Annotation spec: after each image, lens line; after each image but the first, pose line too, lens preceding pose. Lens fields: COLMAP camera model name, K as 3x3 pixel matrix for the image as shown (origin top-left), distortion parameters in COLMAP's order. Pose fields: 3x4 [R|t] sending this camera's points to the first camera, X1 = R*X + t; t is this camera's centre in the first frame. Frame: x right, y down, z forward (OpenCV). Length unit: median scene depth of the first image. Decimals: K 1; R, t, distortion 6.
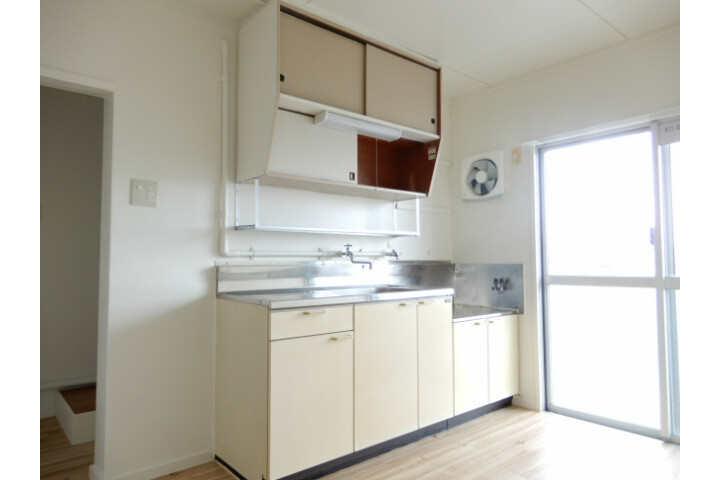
lens RADIAL K [[455.7, 0, 367.4], [0, 455.7, 239.9], [0, 0, 1]] dist [0.024769, -0.003639]
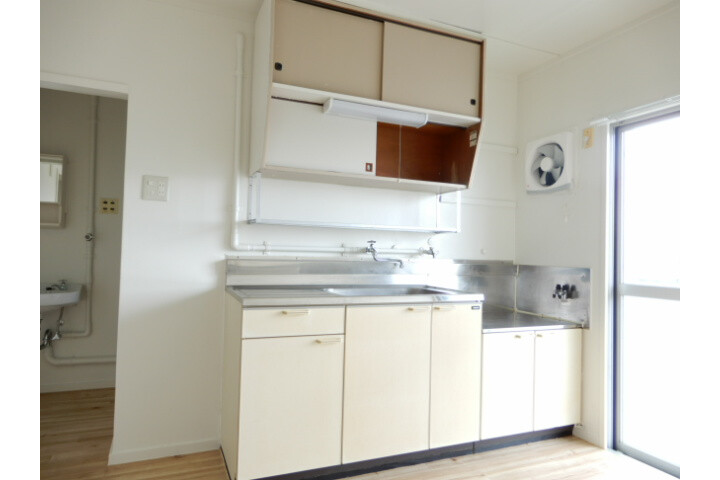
lens RADIAL K [[455.7, 0, 356.8], [0, 455.7, 241.3], [0, 0, 1]] dist [0.024769, -0.003639]
pose [[0.957202, 0.021737, -0.288602, 0.215248], [-0.017003, 0.999677, 0.018901, -0.006331], [0.288920, -0.013185, 0.957262, 0.103176]]
